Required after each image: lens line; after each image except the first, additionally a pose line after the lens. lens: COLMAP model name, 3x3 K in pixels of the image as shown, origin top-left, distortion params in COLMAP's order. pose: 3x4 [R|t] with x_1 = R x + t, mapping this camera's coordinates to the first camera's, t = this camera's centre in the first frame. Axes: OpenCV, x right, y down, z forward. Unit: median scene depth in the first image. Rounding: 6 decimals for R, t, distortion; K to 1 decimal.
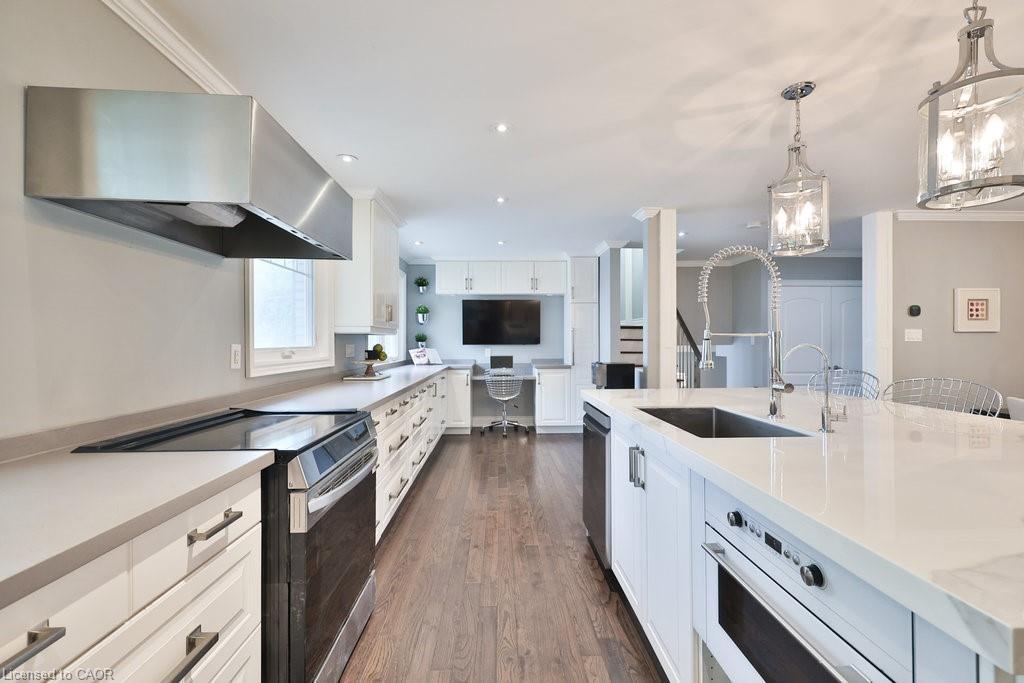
lens RADIAL K [[437.7, 0, 508.2], [0, 437.7, 341.7], [0, 0, 1]] dist [0.000485, 0.000195]
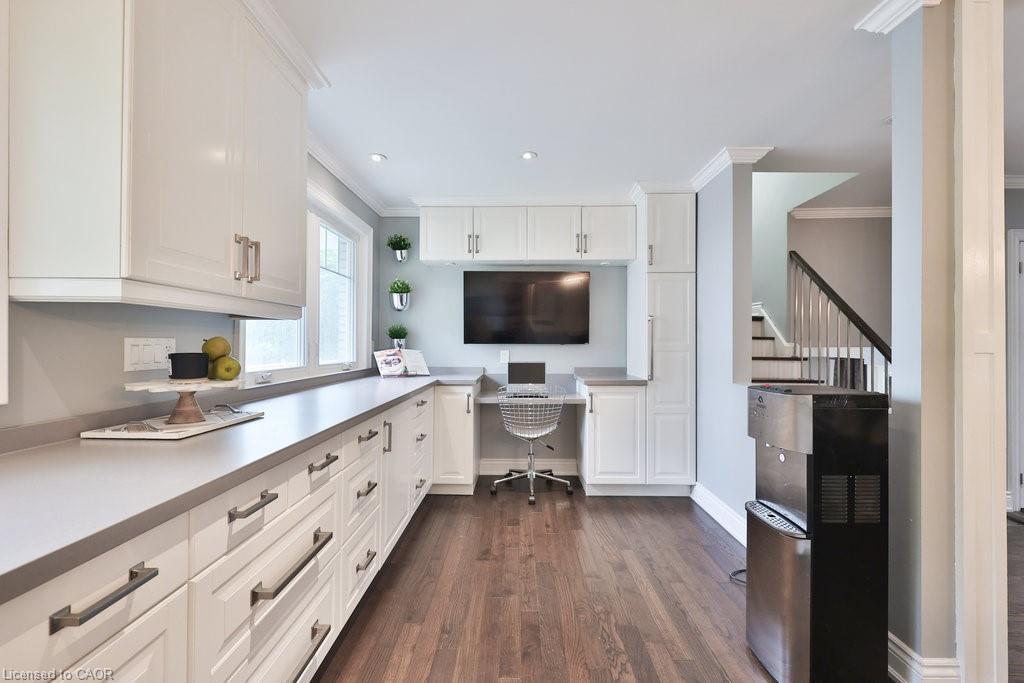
lens RADIAL K [[437.7, 0, 508.2], [0, 437.7, 341.7], [0, 0, 1]] dist [0.000485, 0.000195]
pose [[0.998740, 0.006043, -0.049828, -0.015991], [-0.006211, 0.999976, -0.003206, 0.008482], [0.049807, 0.003511, 0.998753, 0.593679]]
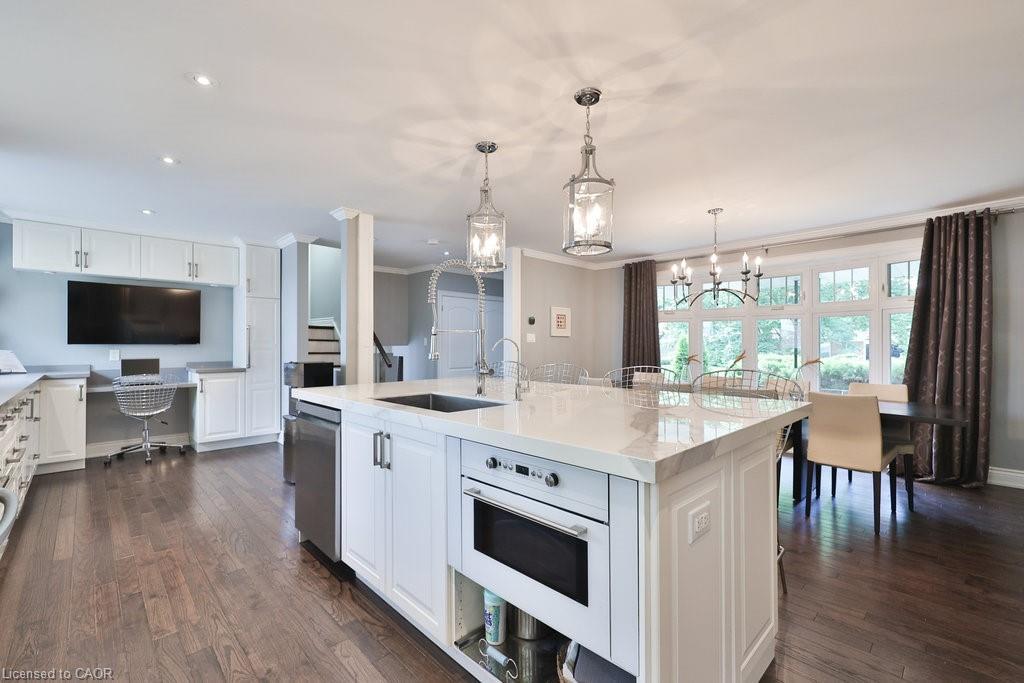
lens RADIAL K [[440.9, 0, 512.0], [0, 440.9, 344.7], [0, 0, 1]] dist [-0.002178, -0.000534]
pose [[0.736526, 0.003759, 0.676399, -0.086553], [-0.003324, 0.999993, -0.001939, 0.010115], [-0.676401, -0.000820, 0.736533, -0.010719]]
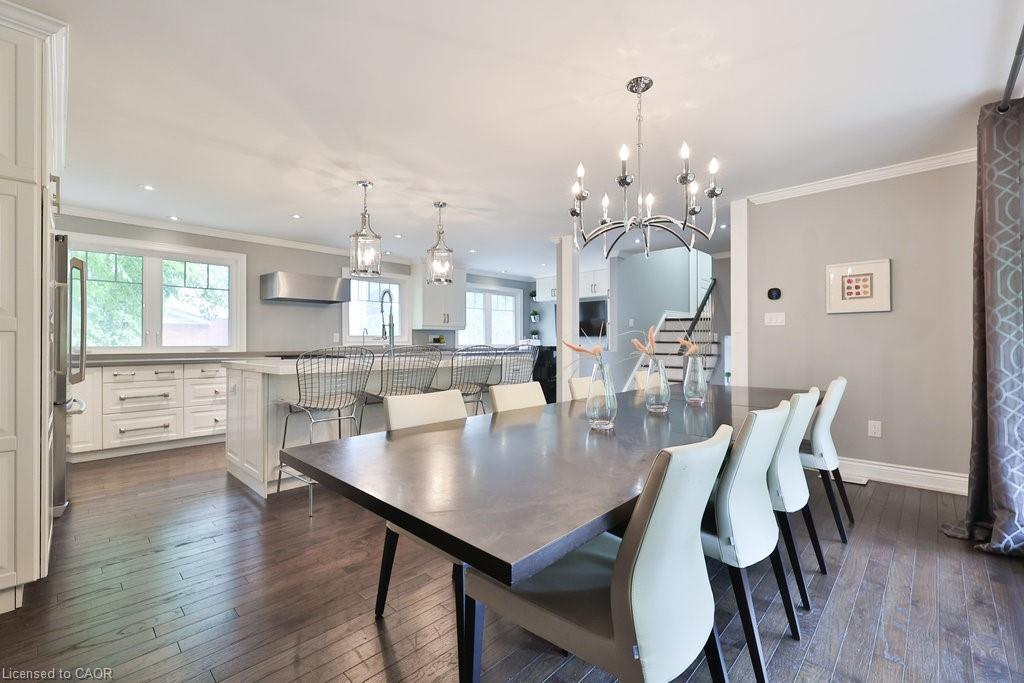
lens RADIAL K [[437.7, 0, 508.2], [0, 437.7, 341.7], [0, 0, 1]] dist [0.000485, 0.000195]
pose [[0.697939, -0.002055, -0.716155, 1.184272], [0.003157, 0.999995, 0.000207, 0.032578], [0.716151, -0.002405, 0.697942, -0.097996]]
